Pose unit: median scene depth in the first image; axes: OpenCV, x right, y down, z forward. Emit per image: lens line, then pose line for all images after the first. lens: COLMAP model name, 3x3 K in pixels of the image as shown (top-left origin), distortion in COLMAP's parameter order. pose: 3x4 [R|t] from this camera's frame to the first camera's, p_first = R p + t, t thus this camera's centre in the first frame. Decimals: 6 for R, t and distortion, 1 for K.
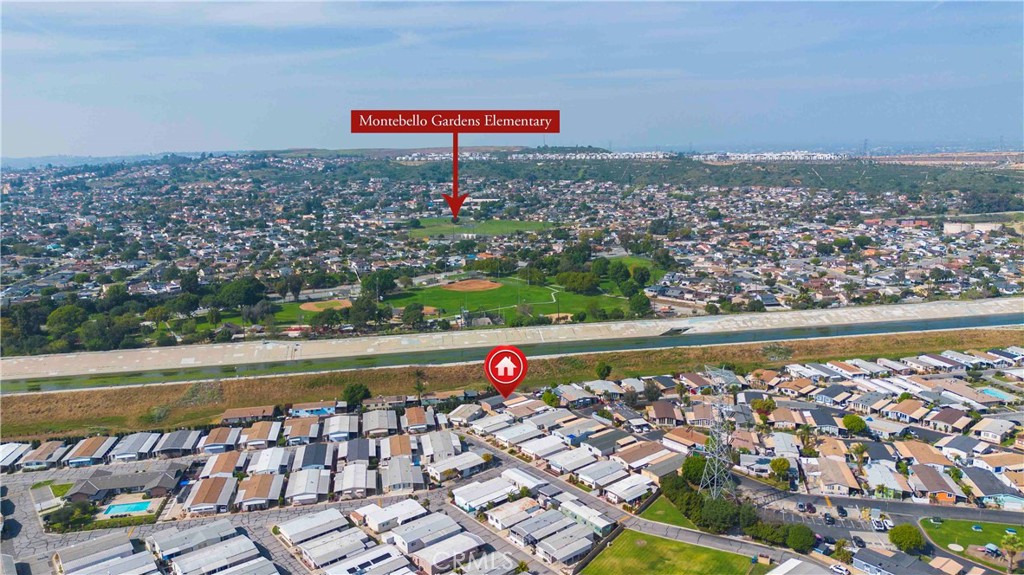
lens RADIAL K [[716.3, 0, 512.0], [0, 716.3, 287.5], [0, 0, 1]] dist [0.083831, -0.087756]
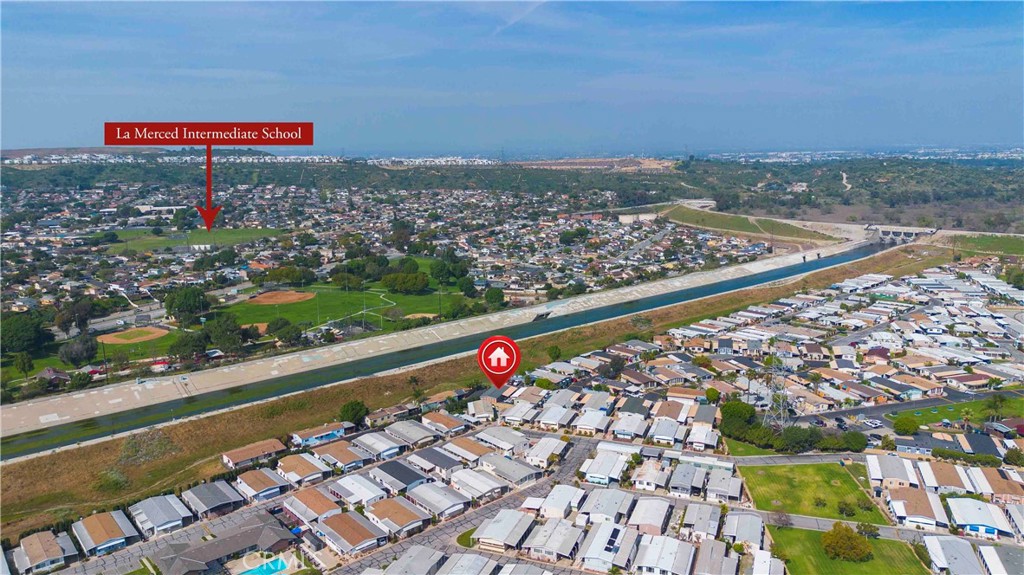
lens RADIAL K [[716.3, 0, 512.0], [0, 716.3, 287.5], [0, 0, 1]] dist [0.083831, -0.087756]
pose [[0.867766, -0.086603, 0.489370, -0.503570], [0.090081, 0.995798, 0.016490, -0.008257], [-0.488741, 0.029773, 0.871921, 0.093091]]
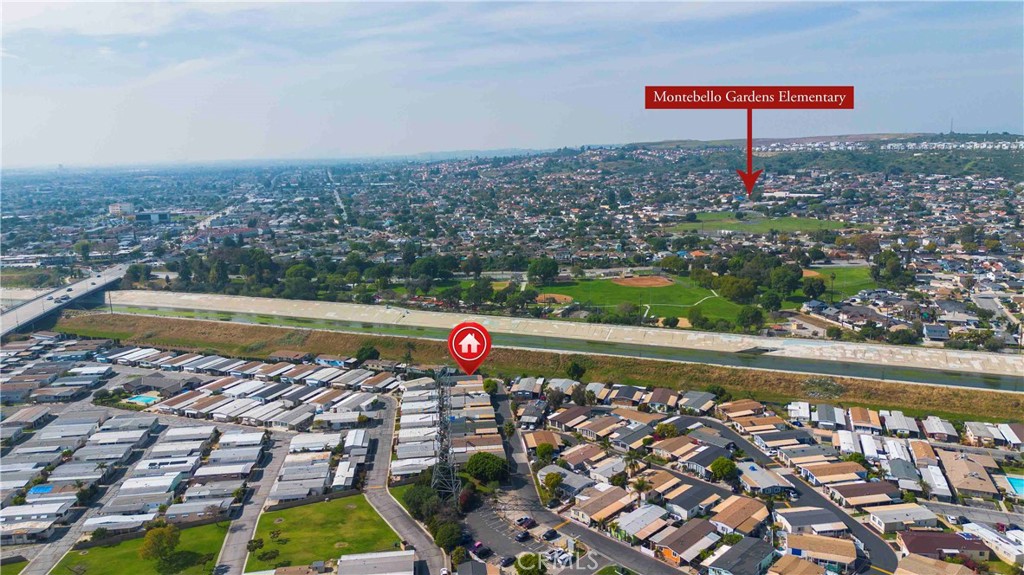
lens RADIAL K [[716.3, 0, 512.0], [0, 716.3, 287.5], [0, 0, 1]] dist [0.083831, -0.087756]
pose [[0.843386, 0.100933, -0.527743, 0.633198], [-0.094061, 0.994765, 0.039933, -0.034140], [0.529011, 0.015961, 0.848465, 0.121532]]
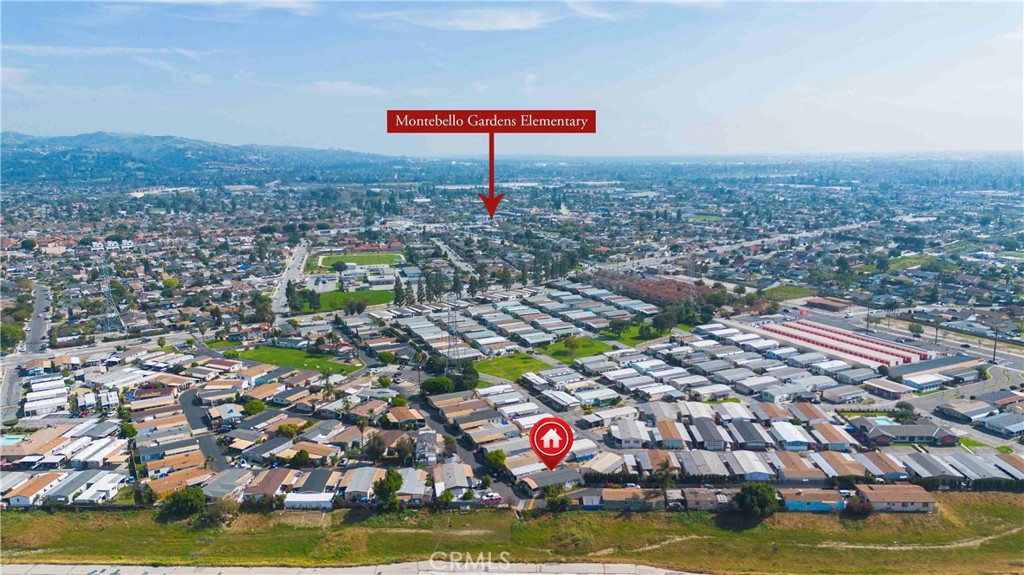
lens RADIAL K [[716.3, 0, 512.0], [0, 716.3, 287.5], [0, 0, 1]] dist [0.083831, -0.087756]
pose [[-0.972914, -0.010828, 0.230912, -0.152745], [0.073461, 0.932640, 0.353251, -0.319722], [-0.219182, 0.360646, -0.906583, 1.698084]]
